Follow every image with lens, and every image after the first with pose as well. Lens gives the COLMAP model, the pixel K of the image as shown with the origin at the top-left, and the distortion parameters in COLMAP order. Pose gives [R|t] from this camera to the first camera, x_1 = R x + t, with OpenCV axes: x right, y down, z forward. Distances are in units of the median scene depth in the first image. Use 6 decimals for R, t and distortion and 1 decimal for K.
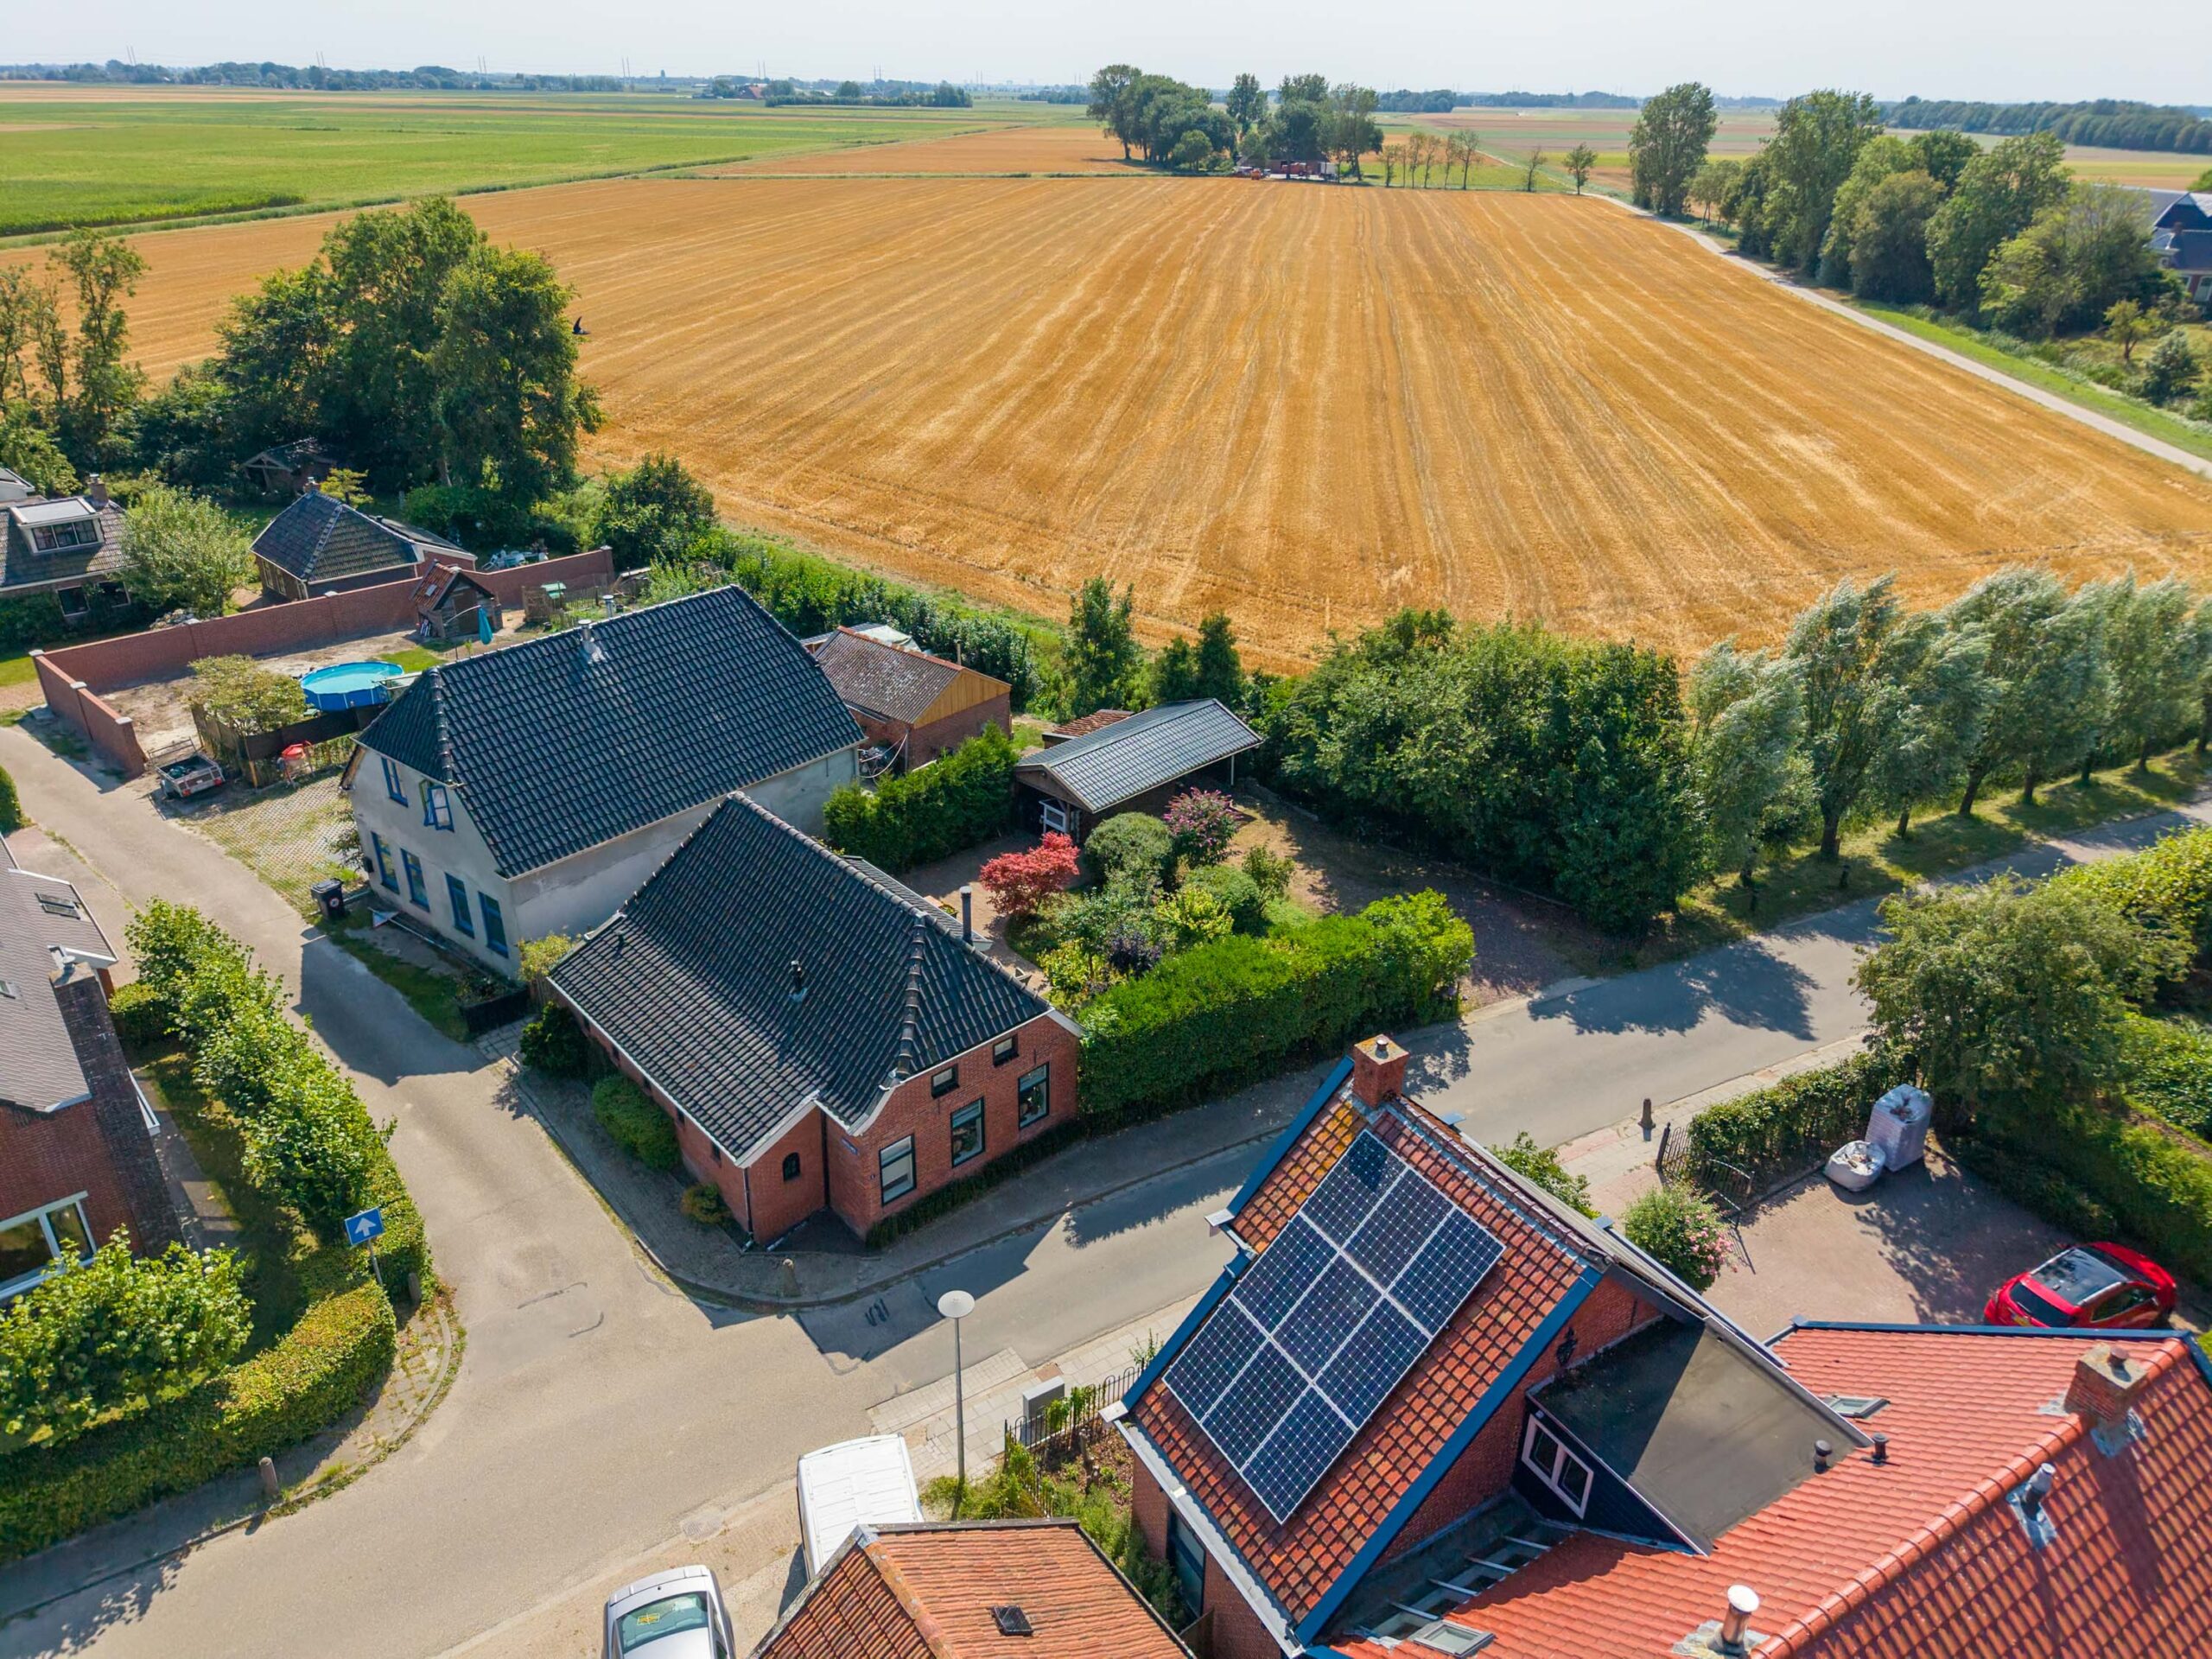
lens RADIAL K [[1491.2, 0, 1113.1], [0, 1491.2, 834.0], [0, 0, 1]] dist [0.006620, -0.000282]
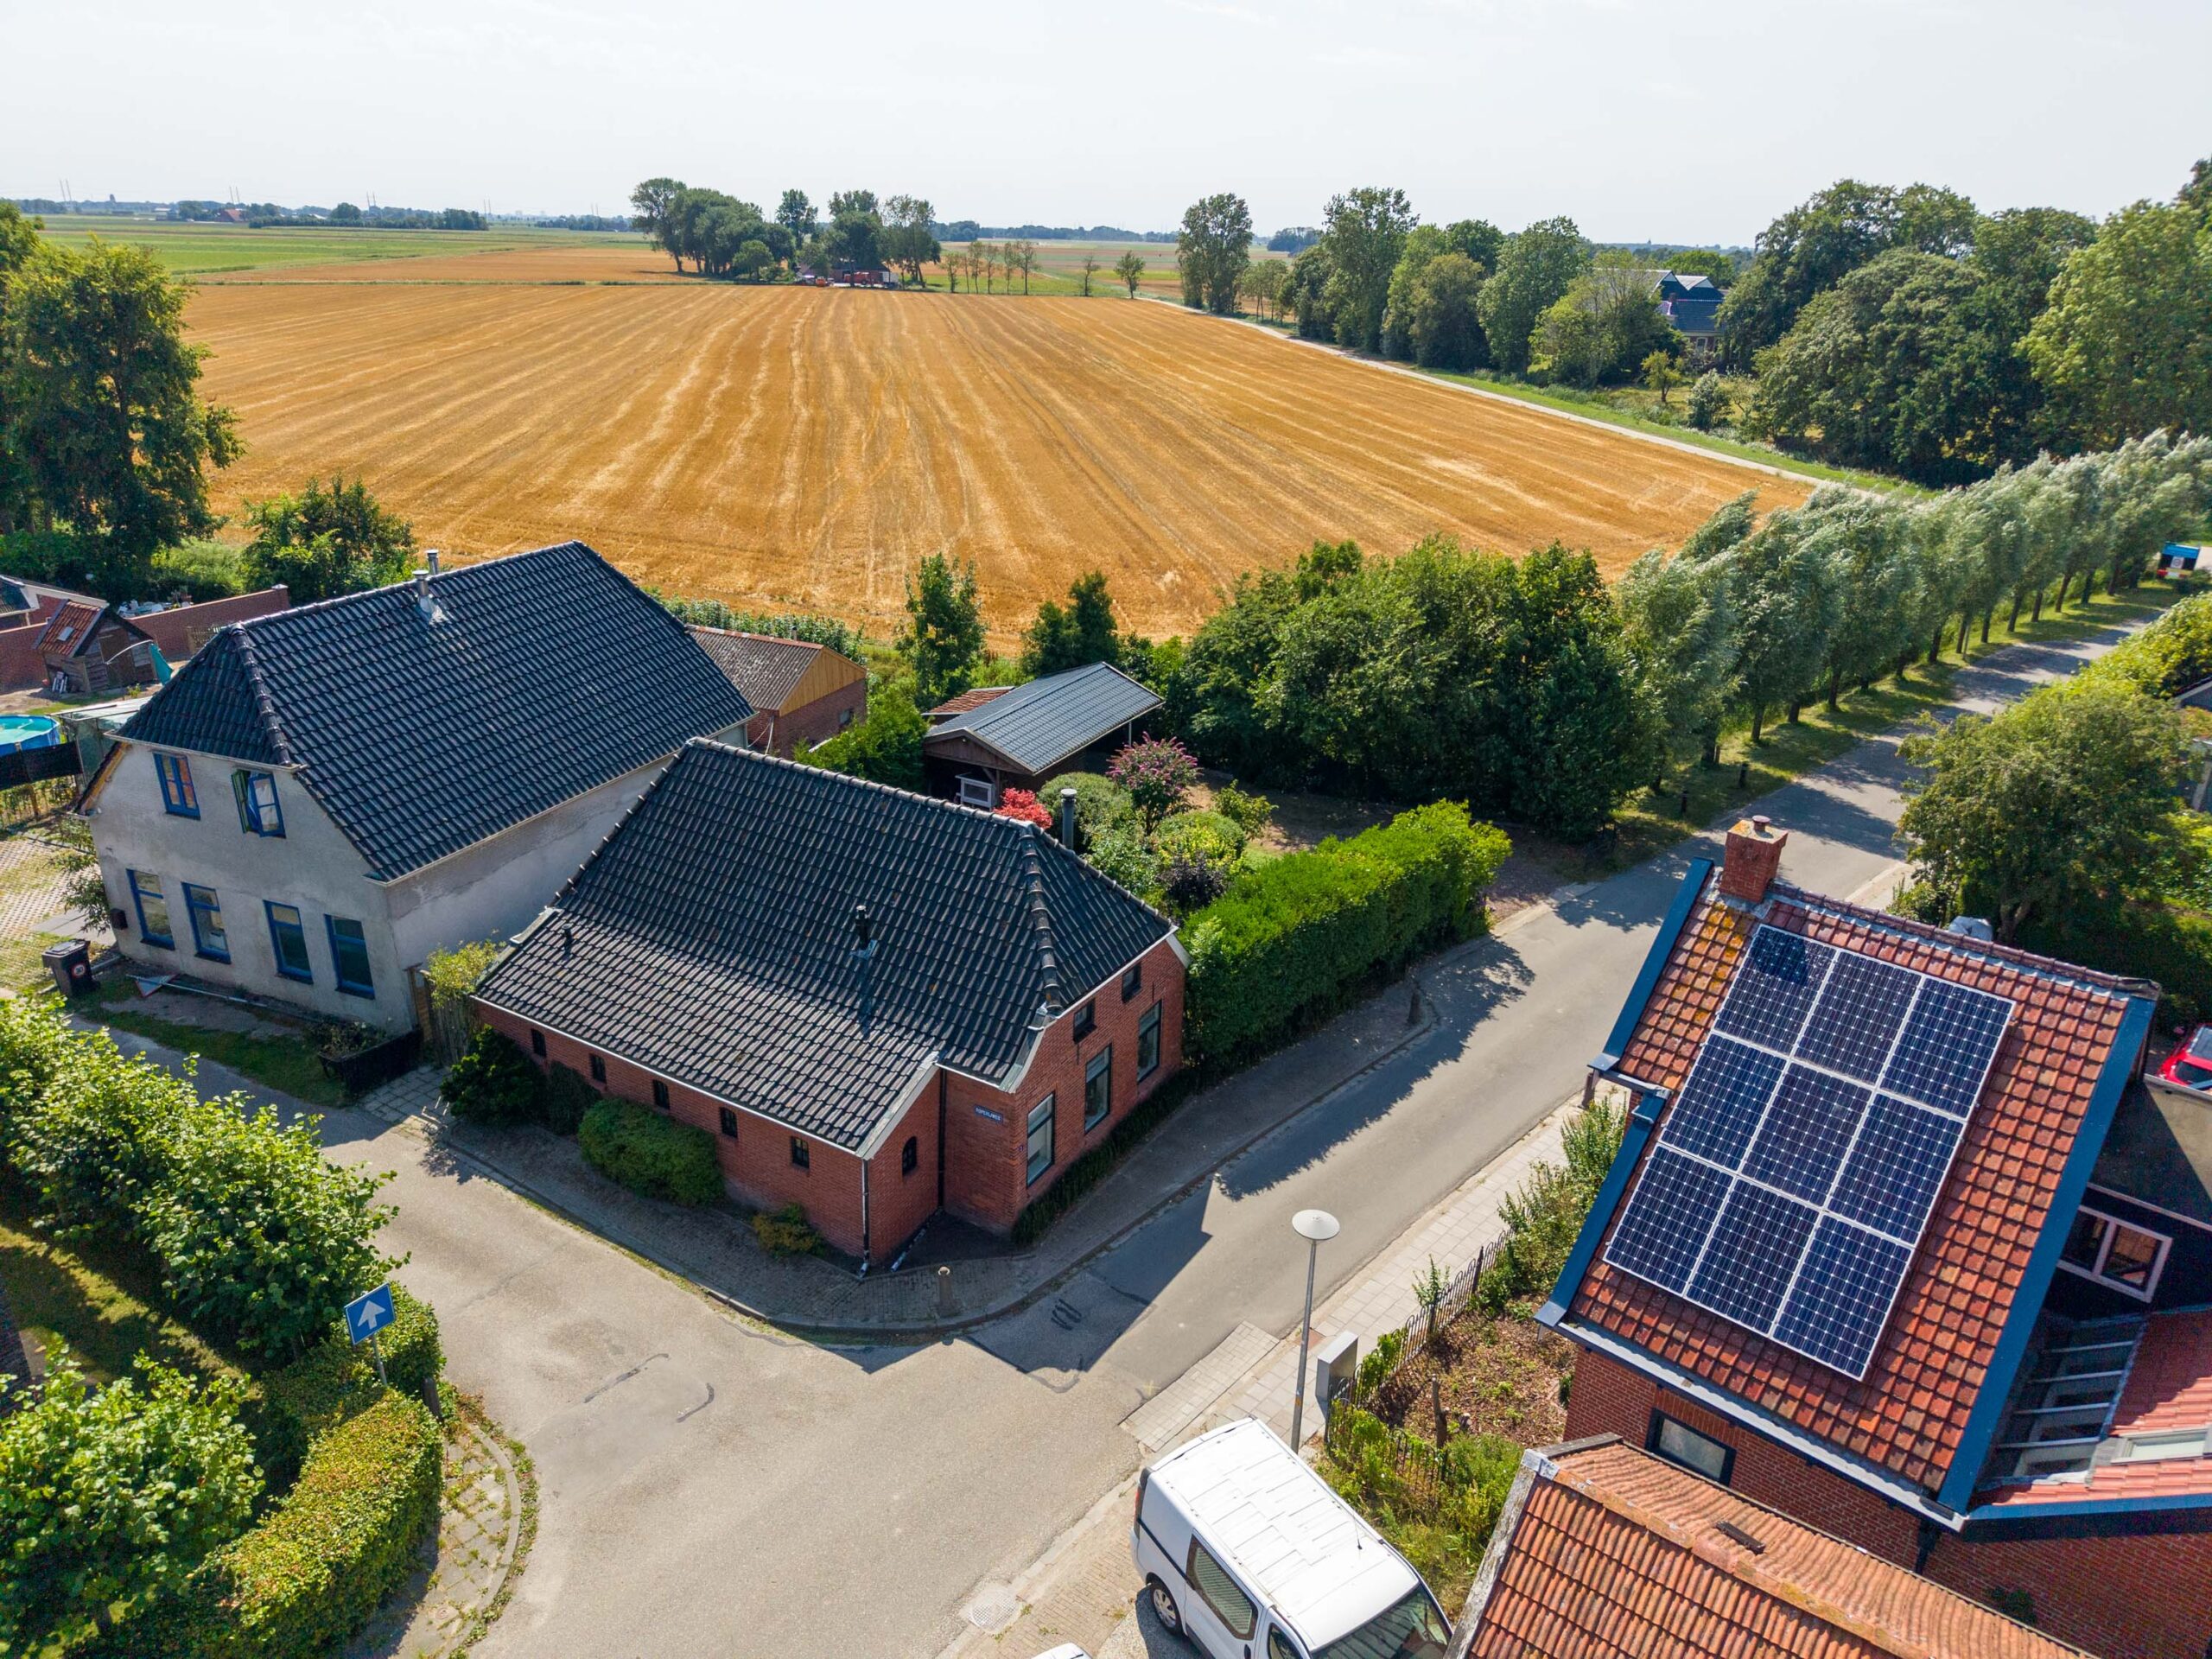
lens RADIAL K [[1491.2, 0, 1113.1], [0, 1491.2, 834.0], [0, 0, 1]] dist [0.006620, -0.000282]
pose [[0.957129, -0.102042, 0.271095, -0.216348], [0.122535, 0.990665, -0.059730, 0.081361], [-0.262469, 0.090388, 0.960698, 0.147358]]
